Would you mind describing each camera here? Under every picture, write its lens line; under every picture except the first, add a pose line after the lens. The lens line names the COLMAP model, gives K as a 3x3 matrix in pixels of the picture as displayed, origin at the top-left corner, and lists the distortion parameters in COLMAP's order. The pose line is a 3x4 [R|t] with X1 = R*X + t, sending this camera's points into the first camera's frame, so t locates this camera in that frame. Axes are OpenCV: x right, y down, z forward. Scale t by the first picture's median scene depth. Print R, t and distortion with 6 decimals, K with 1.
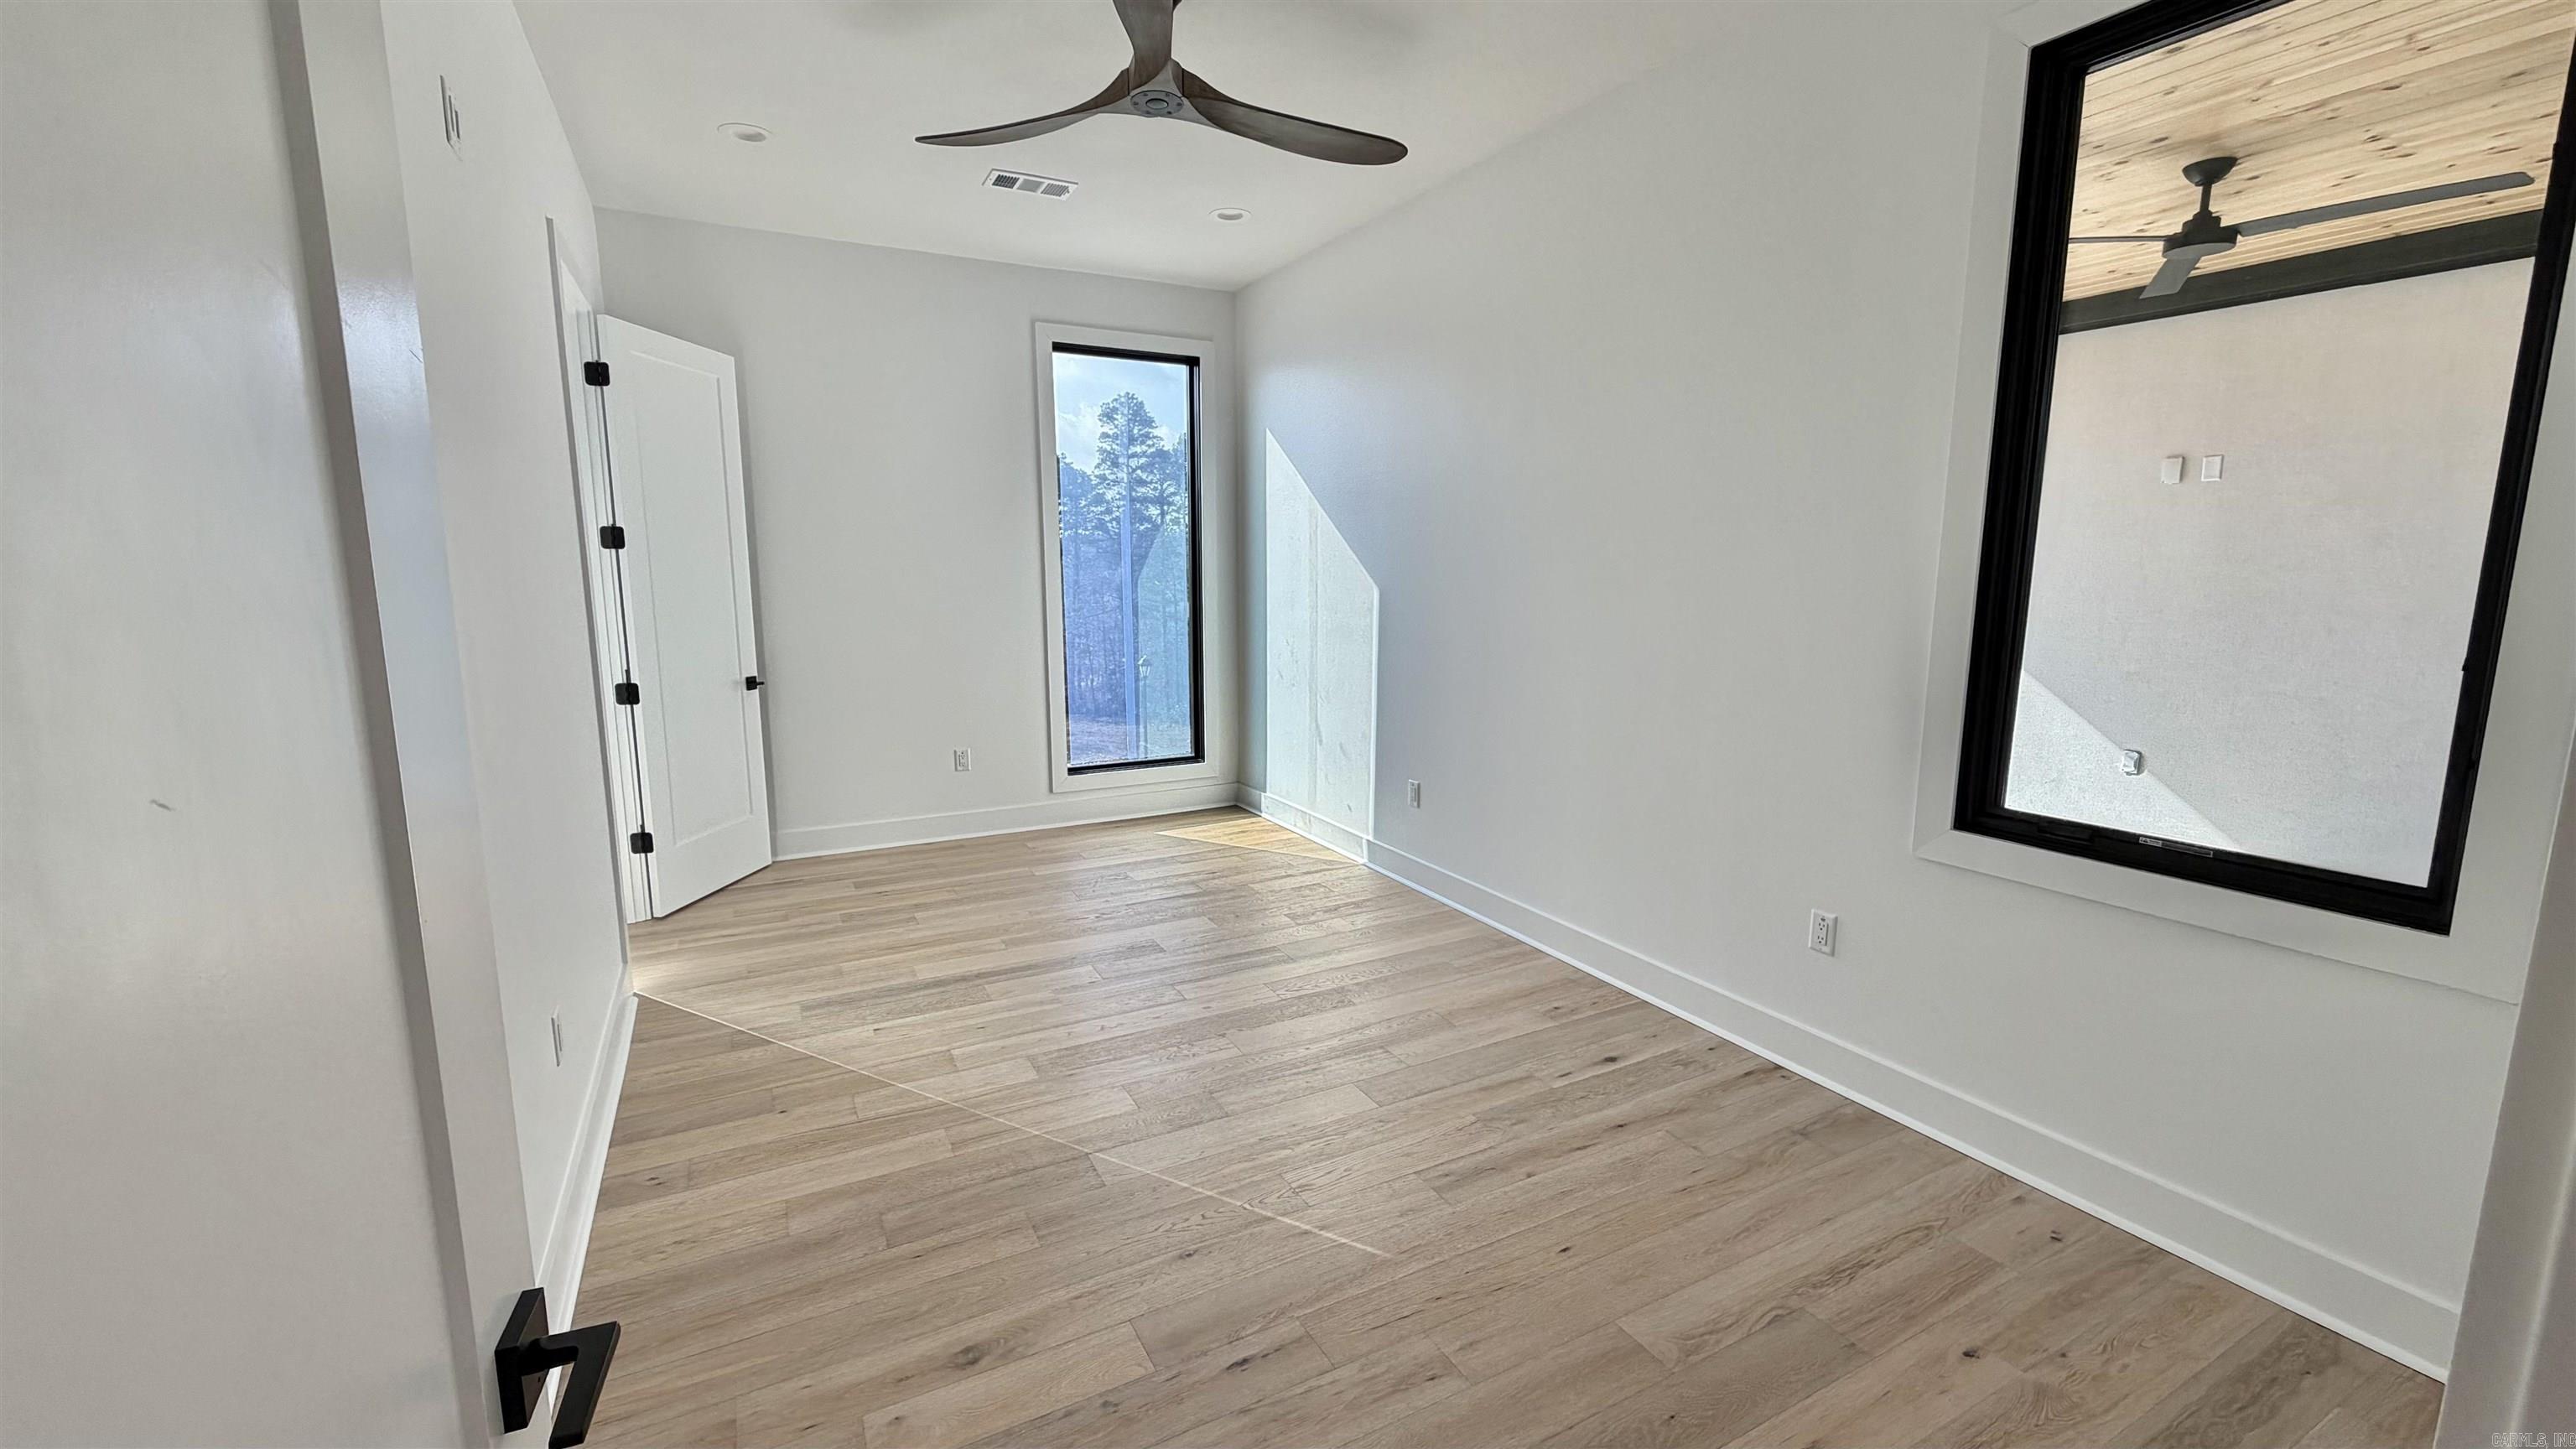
lens RADIAL K [[1027.2, 0, 1288.2], [0, 1027.2, 719.6], [0, 0, 1]] dist [0.001492, 0.000074]
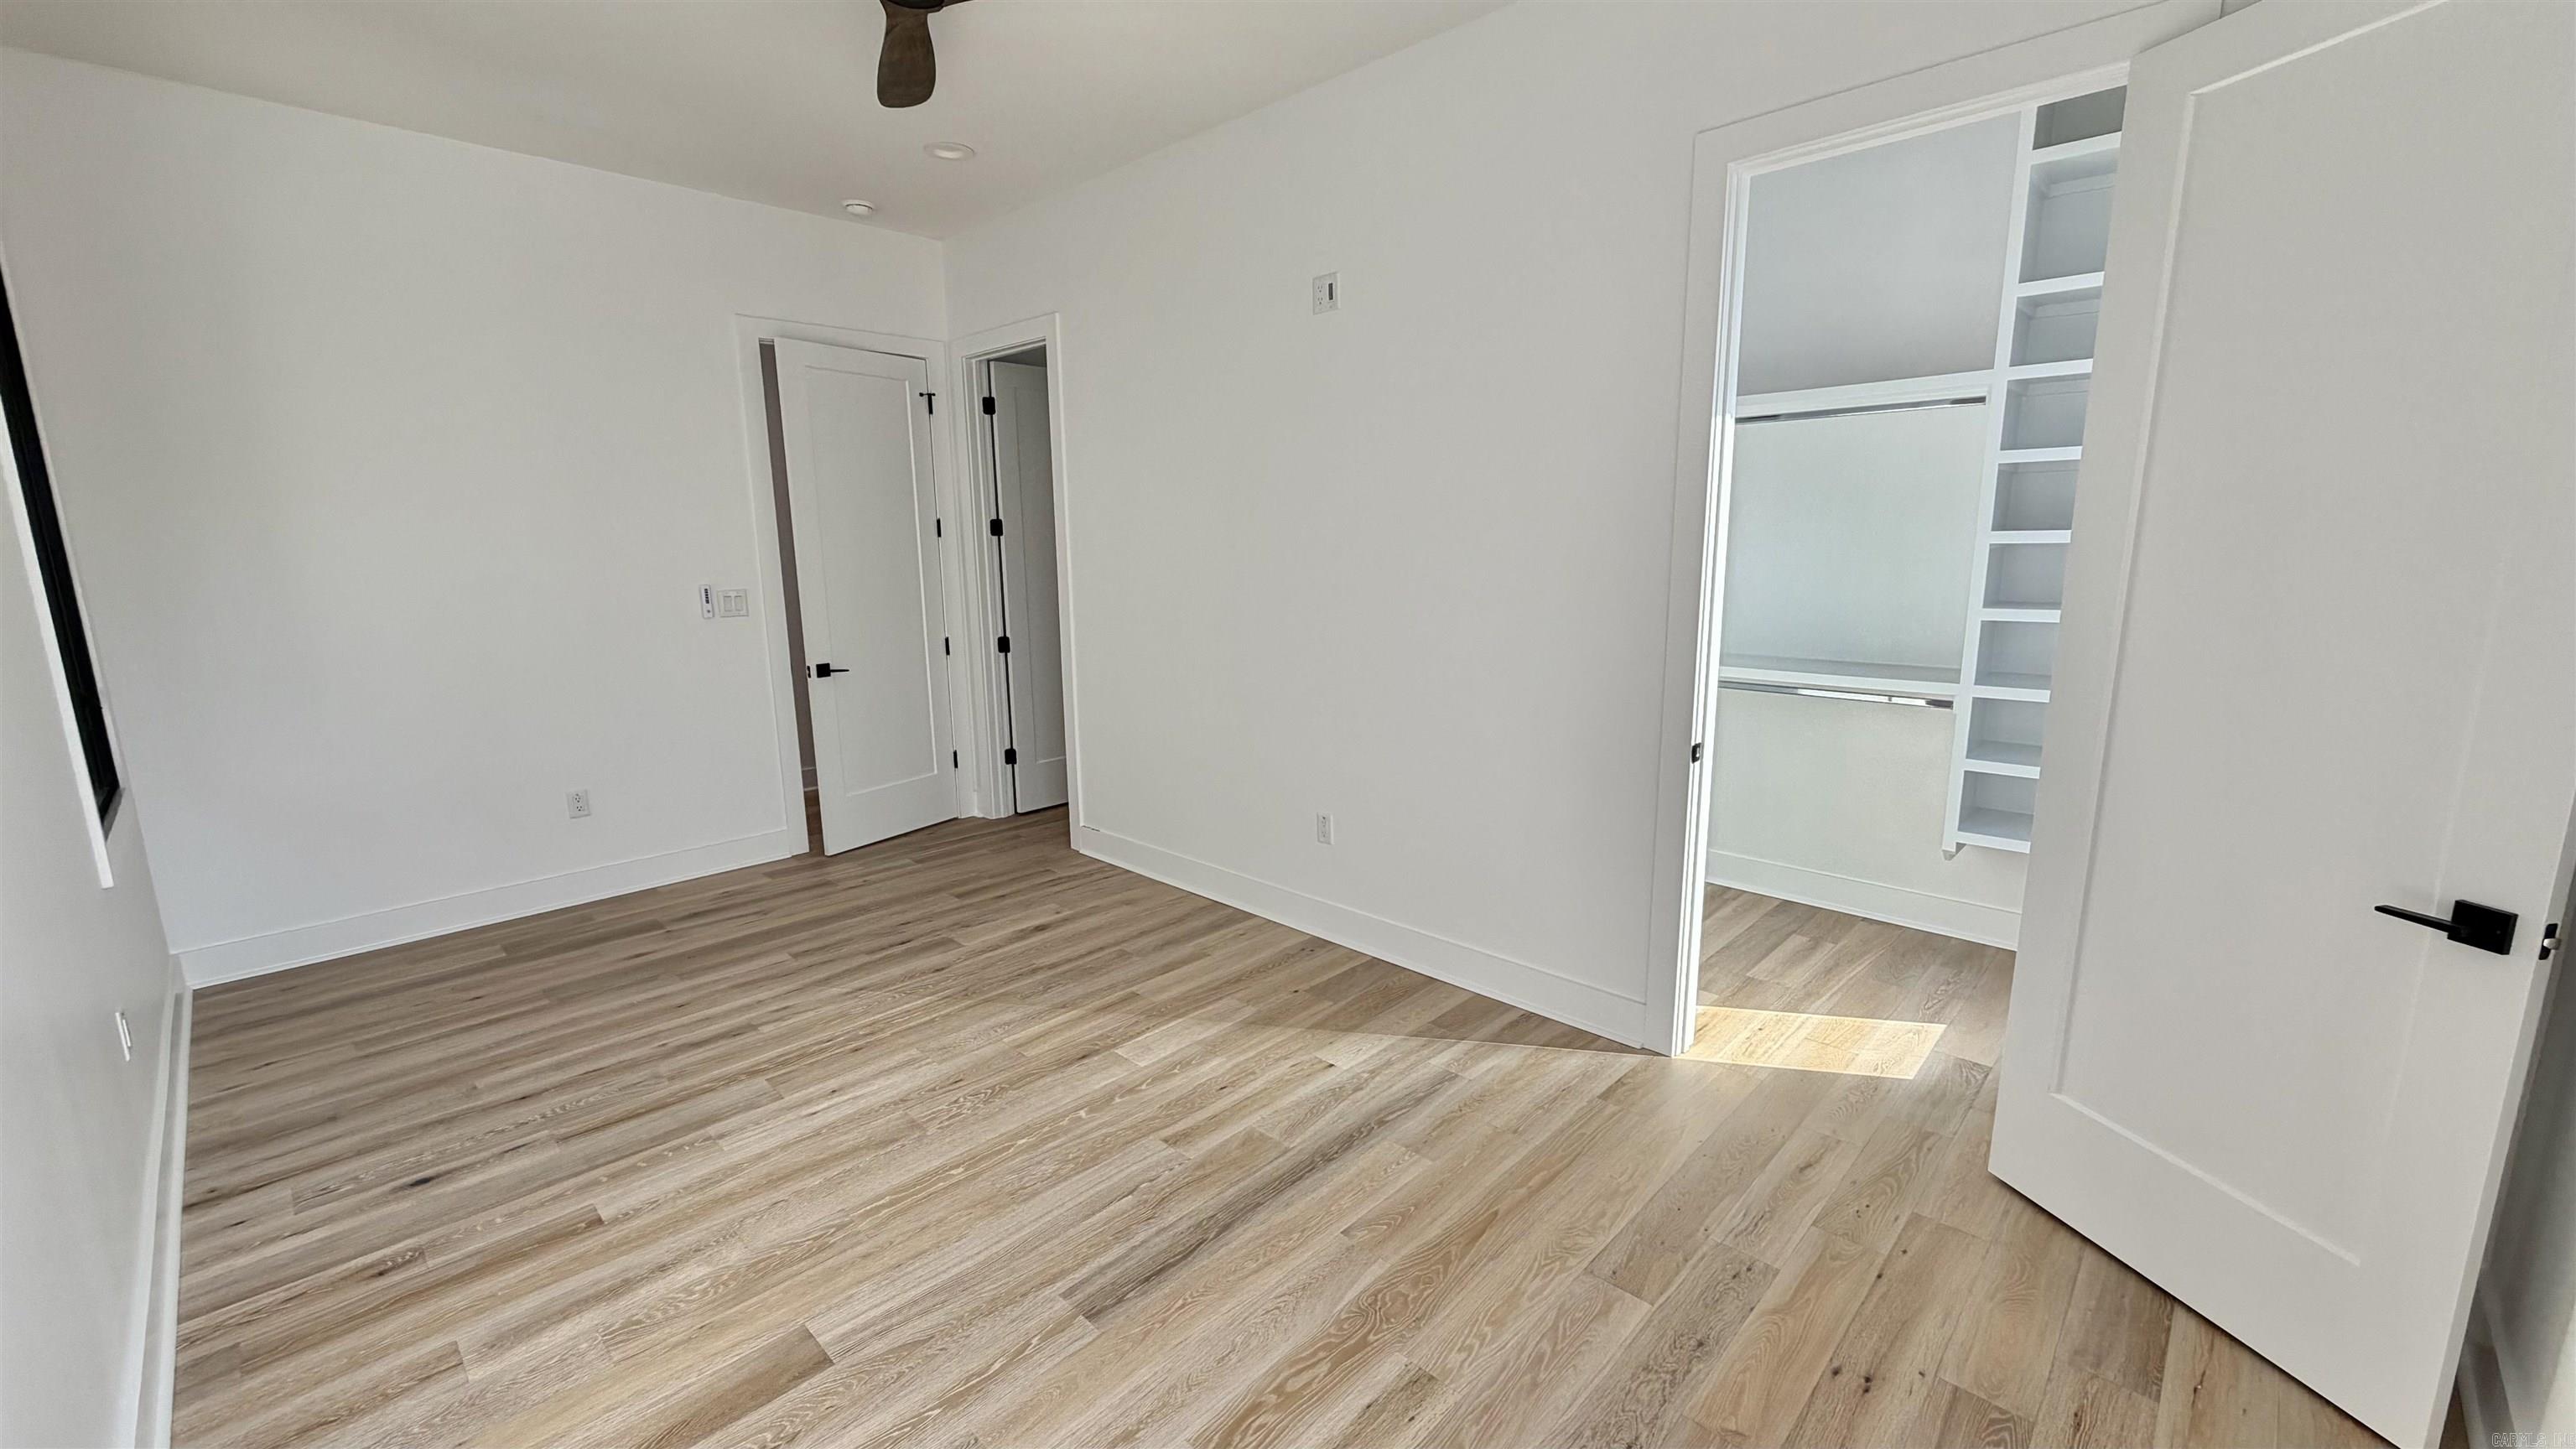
lens RADIAL K [[1027.2, 0, 1284.6], [0, 1027.2, 725.8], [0, 0, 1]] dist [0.001492, 0.000074]
pose [[-0.951446, 0.070782, -0.299568, -0.132350], [-0.032902, 0.944242, 0.327603, -0.345474], [0.306054, 0.321553, -0.896066, 2.099676]]
